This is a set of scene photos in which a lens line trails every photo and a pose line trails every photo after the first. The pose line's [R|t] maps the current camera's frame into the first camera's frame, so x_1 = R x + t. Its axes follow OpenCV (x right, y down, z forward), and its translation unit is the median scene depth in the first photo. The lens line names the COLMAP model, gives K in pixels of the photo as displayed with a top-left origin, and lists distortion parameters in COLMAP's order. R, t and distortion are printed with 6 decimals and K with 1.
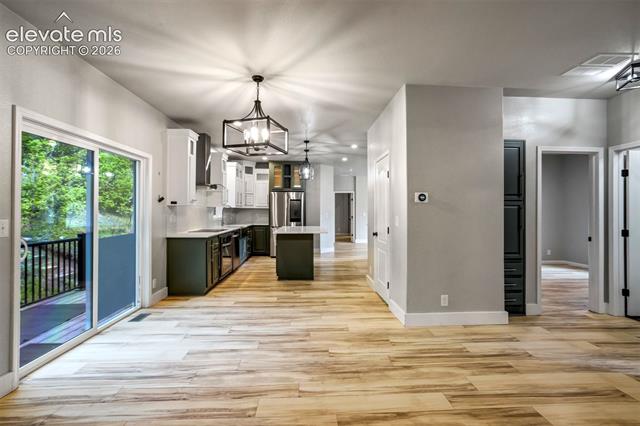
lens RADIAL K [[303.2, 0, 319.0], [0, 303.2, 207.8], [0, 0, 1]] dist [-0.003019, 0.000198]
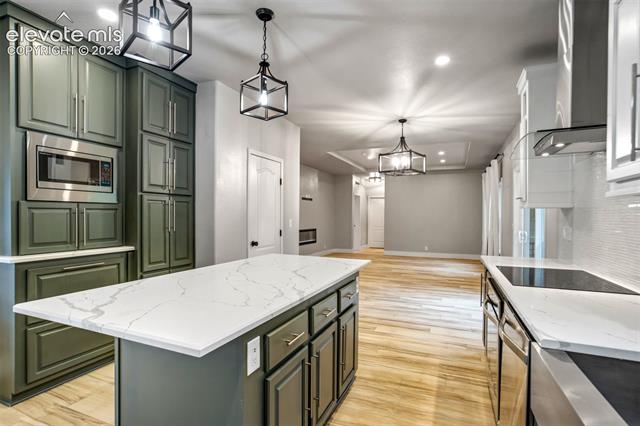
lens RADIAL K [[318.1, 0, 320.0], [0, 318.1, 213.0], [0, 0, 1]] dist [-0.001780, 0.000944]
pose [[-0.905536, -0.008412, 0.424186, -0.392654], [-0.018424, 0.999640, -0.019508, 0.023547], [-0.423869, -0.025480, -0.905365, 2.018511]]
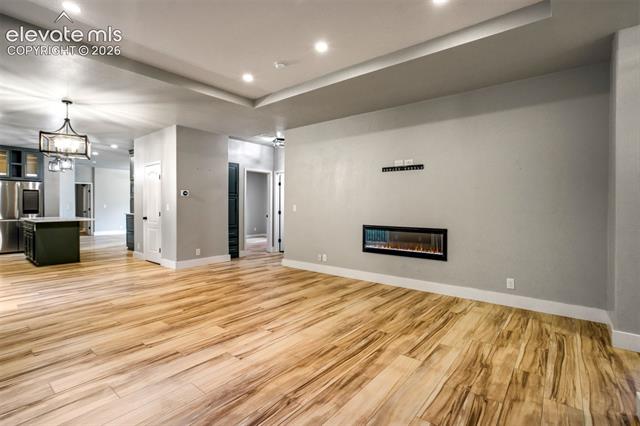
lens RADIAL K [[303.2, 0, 319.0], [0, 303.2, 207.8], [0, 0, 1]] dist [-0.003019, 0.000198]
pose [[0.666438, -0.009446, 0.745501, -0.379020], [-0.008204, 0.999766, 0.020002, 0.006540], [-0.745515, -0.019446, 0.666205, -0.609260]]
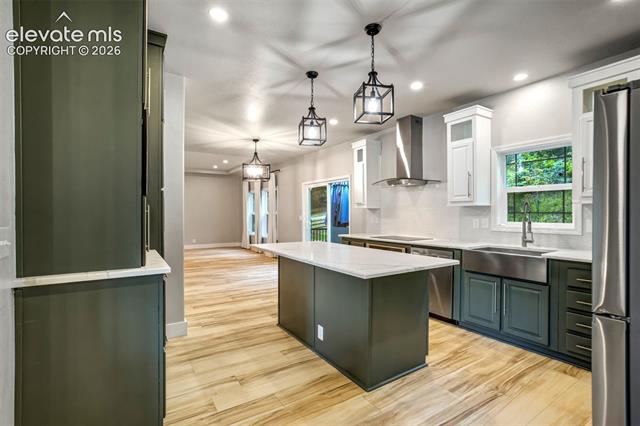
lens RADIAL K [[295.8, 0, 320.0], [0, 295.8, 213.0], [0, 0, 1]] dist [-0.002374, -0.000017]
pose [[-0.855663, -0.001088, -0.517533, 0.316609], [0.005642, 0.999919, -0.011429, 0.024688], [0.517503, -0.012699, -0.855587, 2.213225]]
